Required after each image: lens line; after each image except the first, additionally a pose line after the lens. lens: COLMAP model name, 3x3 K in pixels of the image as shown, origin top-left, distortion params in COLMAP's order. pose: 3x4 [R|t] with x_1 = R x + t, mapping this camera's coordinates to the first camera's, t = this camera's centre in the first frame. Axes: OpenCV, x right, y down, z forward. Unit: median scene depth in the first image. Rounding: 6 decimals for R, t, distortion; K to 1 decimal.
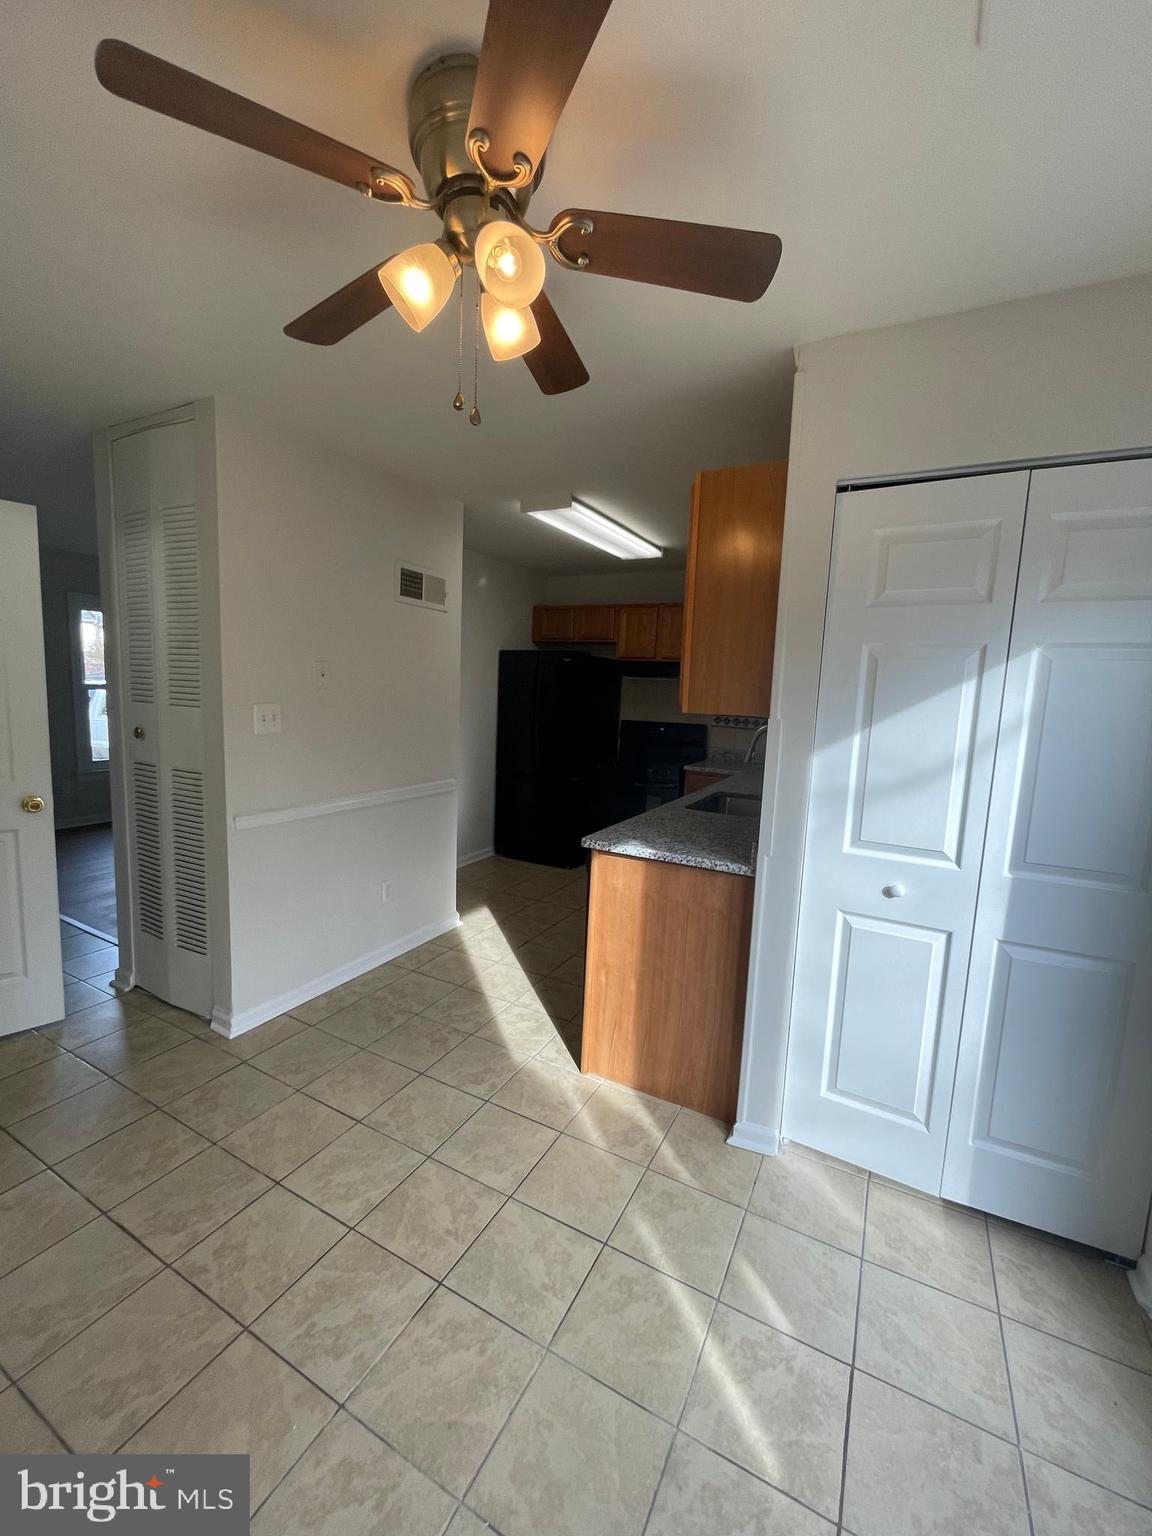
lens RADIAL K [[619.8, 0, 576.5], [0, 619.8, 767.7], [0, 0, 1]] dist [-0.002073, -0.000409]
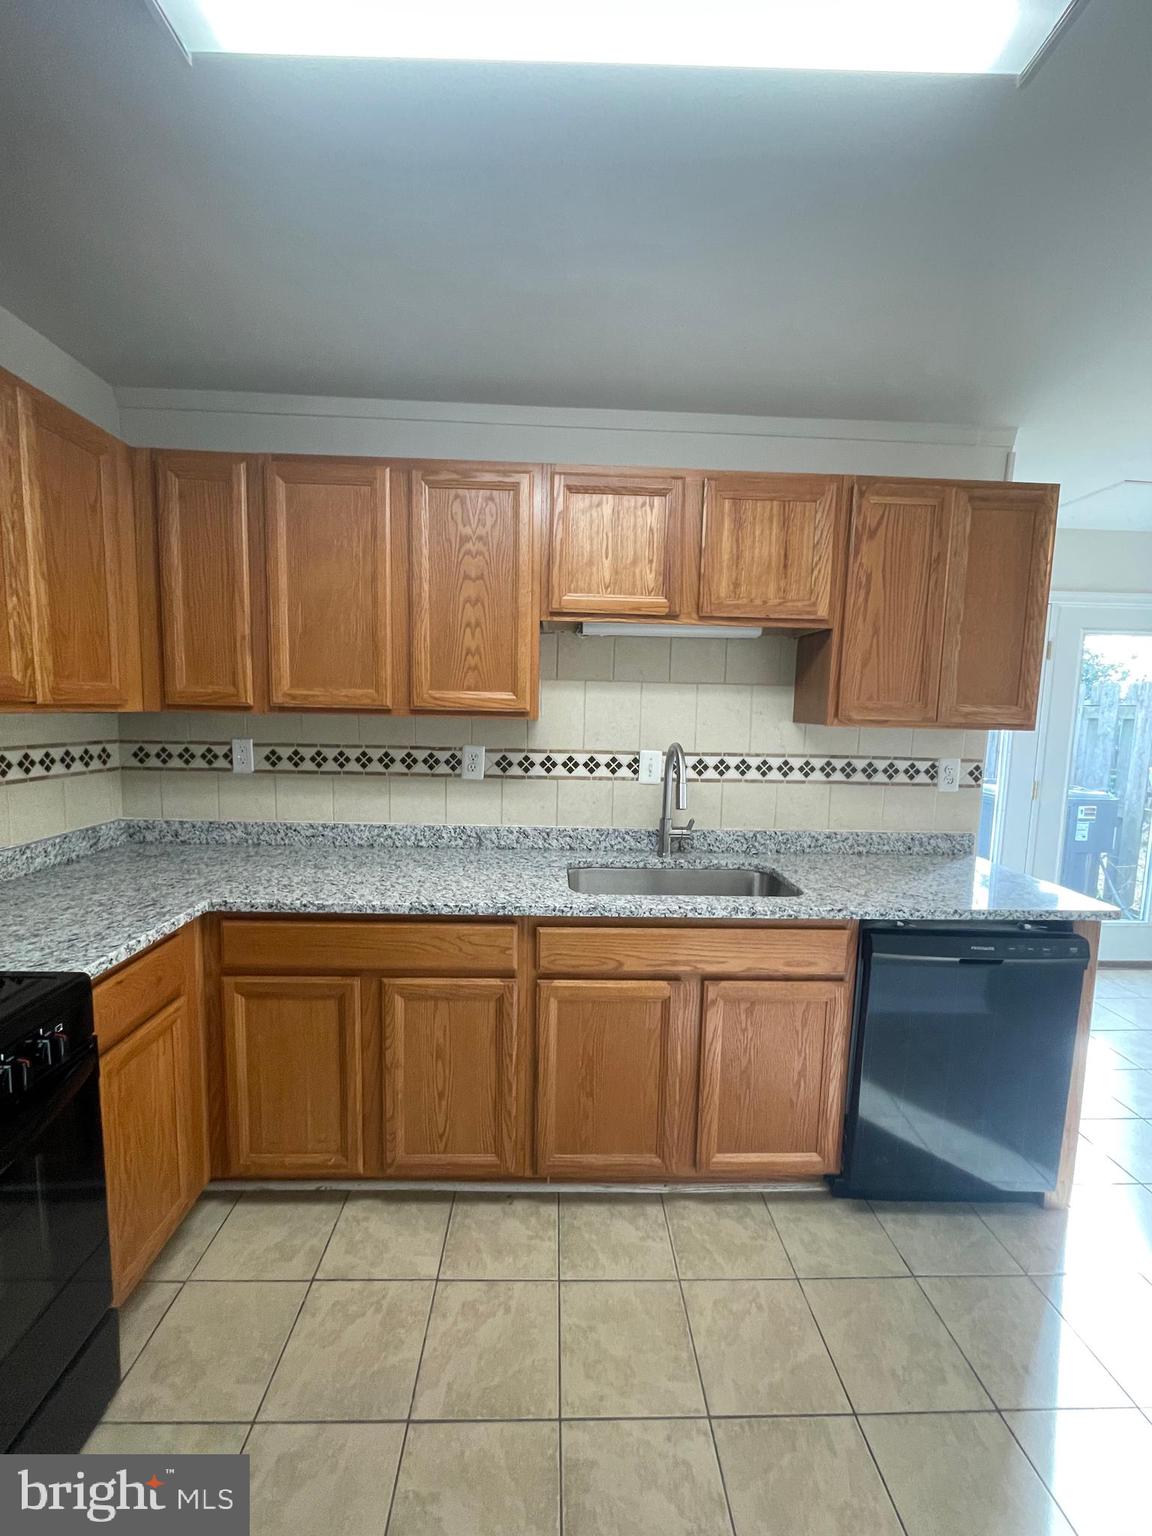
lens RADIAL K [[619.8, 0, 580.1], [0, 619.8, 767.4], [0, 0, 1]] dist [-0.002073, -0.000409]
pose [[-0.503576, -0.141010, 0.852366, -0.292396], [0.065195, 0.977575, 0.200241, -0.263525], [-0.861488, 0.156406, -0.483090, 2.009363]]
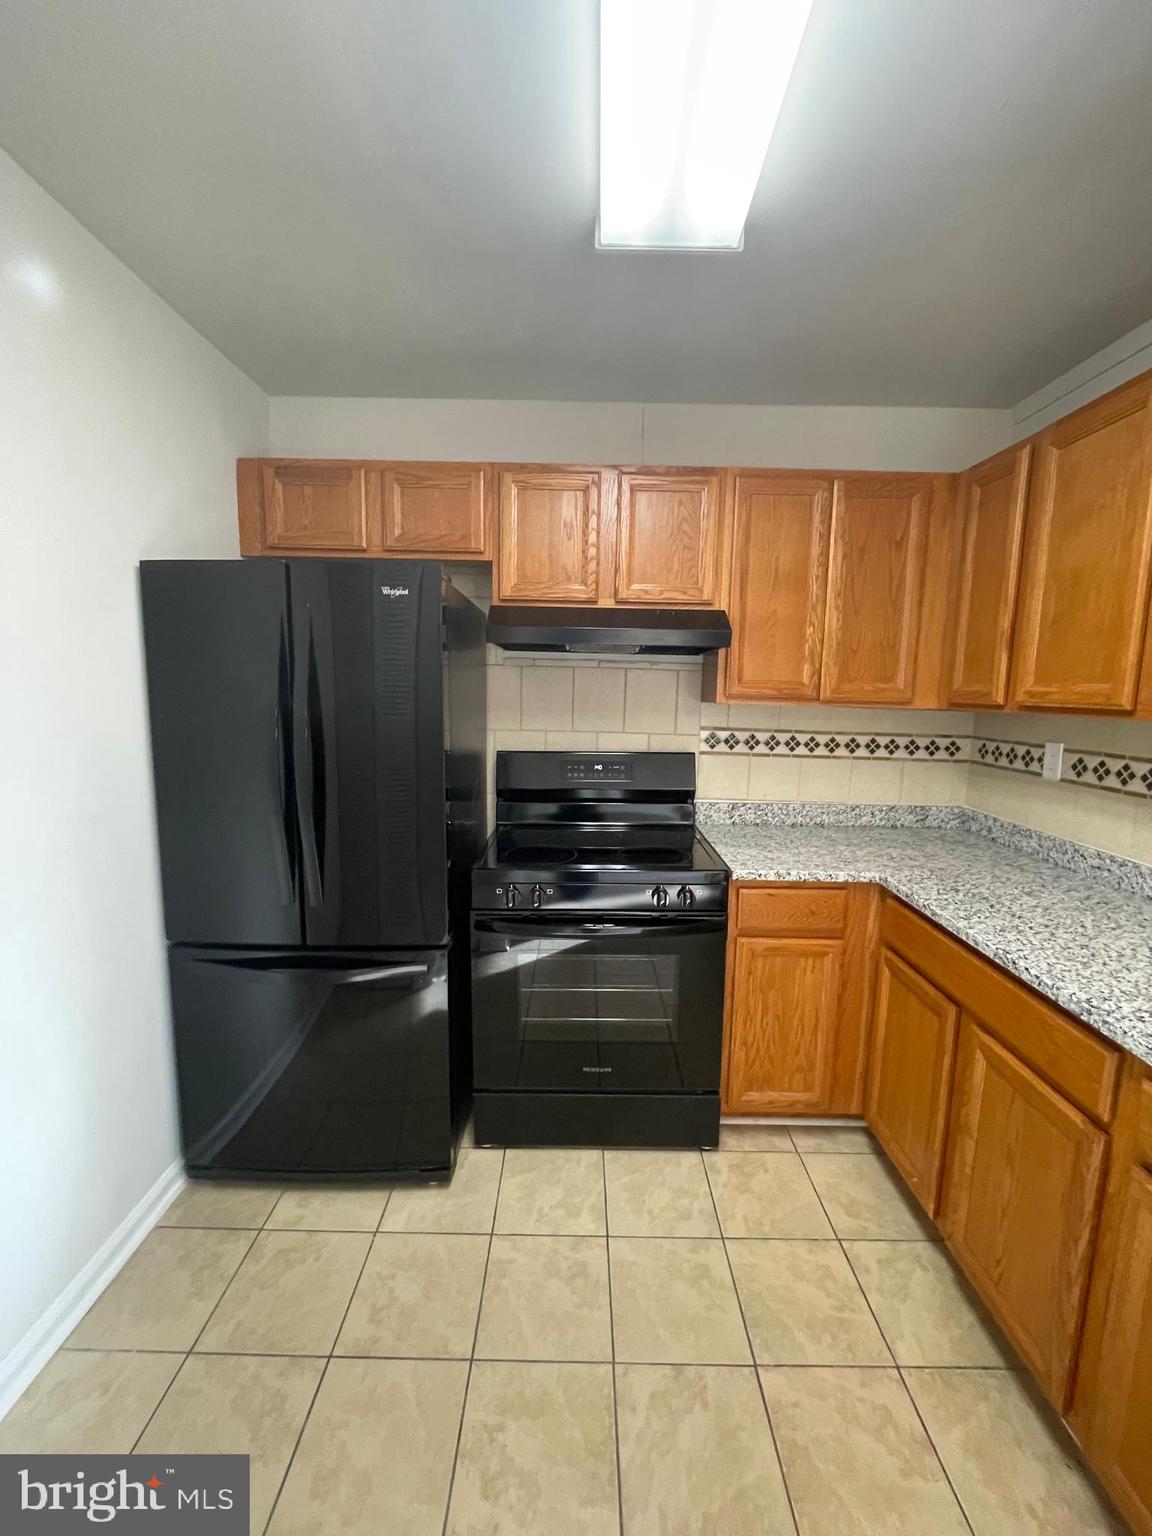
lens RADIAL K [[619.8, 0, 575.3], [0, 619.8, 767.2], [0, 0, 1]] dist [-0.002073, -0.000409]
pose [[0.884991, -0.087584, 0.457297, -0.196540], [0.079636, 0.996149, 0.036670, -0.195658], [-0.458747, 0.003965, 0.888558, 1.495546]]
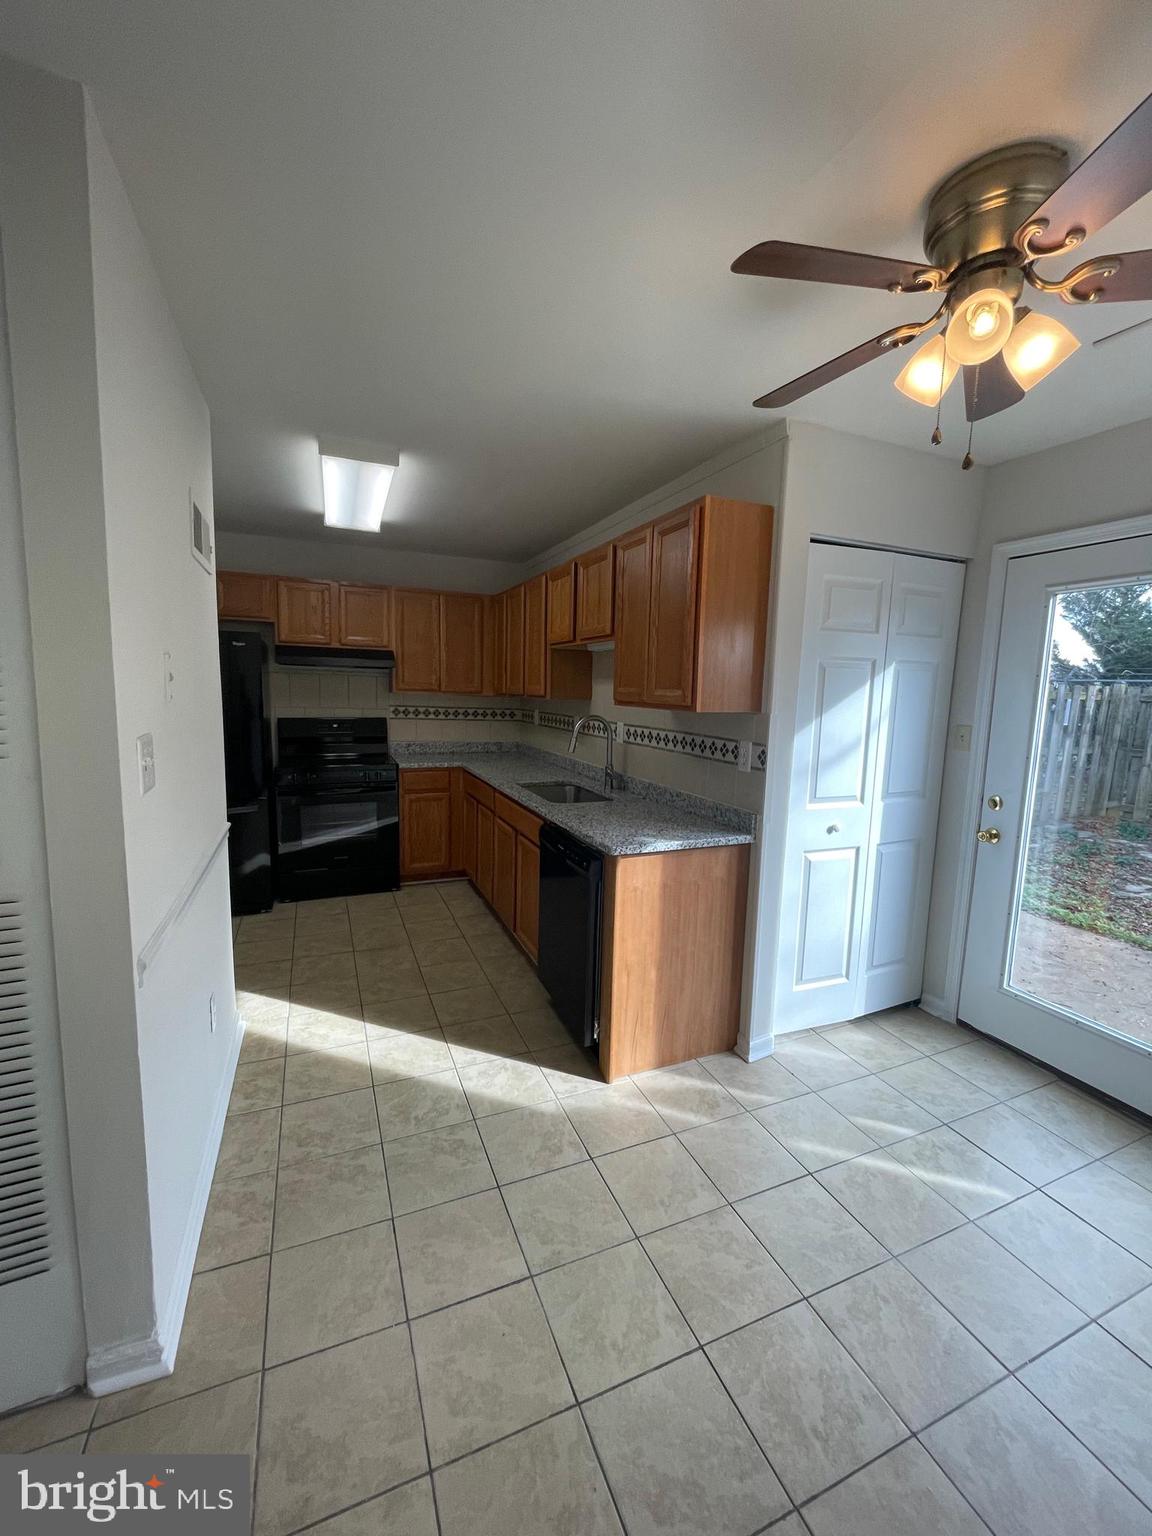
lens RADIAL K [[619.8, 0, 579.3], [0, 619.8, 767.5], [0, 0, 1]] dist [-0.002073, -0.000409]
pose [[0.628982, -0.125372, 0.767245, -0.790344], [0.099553, 0.991775, 0.080448, -0.097397], [-0.771020, 0.025781, 0.636289, 0.442525]]
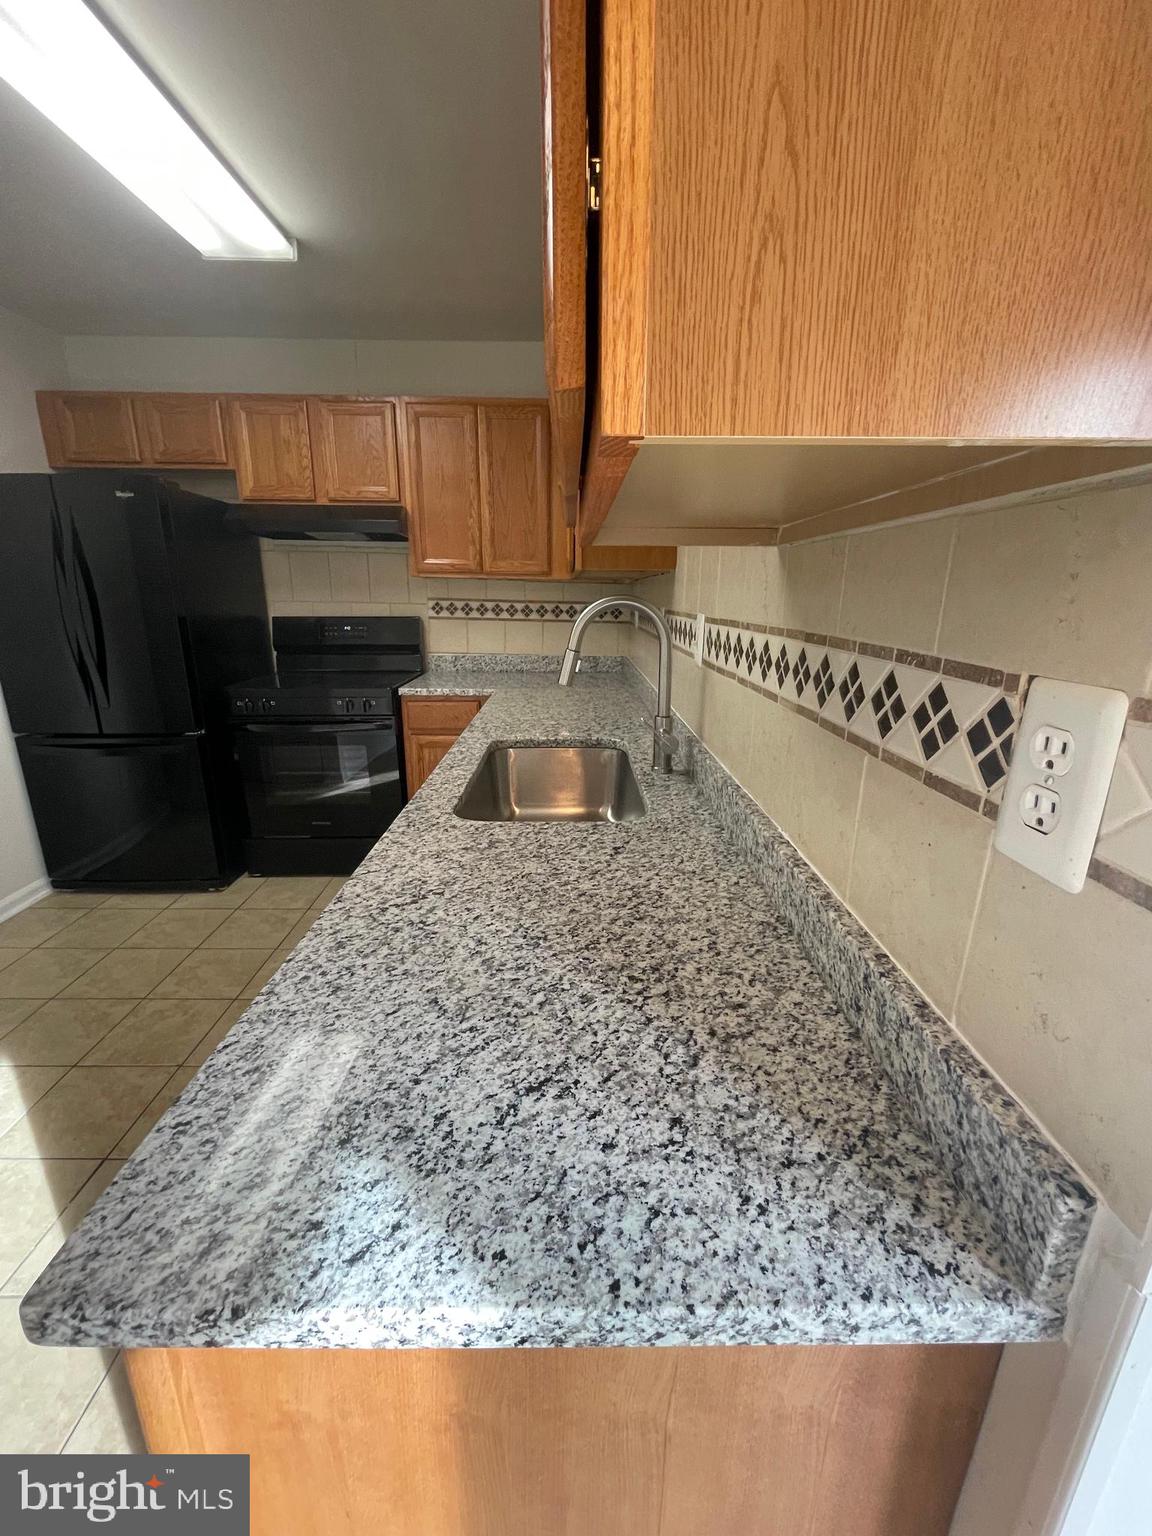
lens RADIAL K [[619.8, 0, 576.7], [0, 619.8, 769.0], [0, 0, 1]] dist [-0.002073, -0.000409]
pose [[0.876867, -0.165381, 0.451390, 0.092815], [0.090496, 0.978962, 0.182876, -0.043940], [-0.472138, -0.119509, 0.873386, 0.848941]]
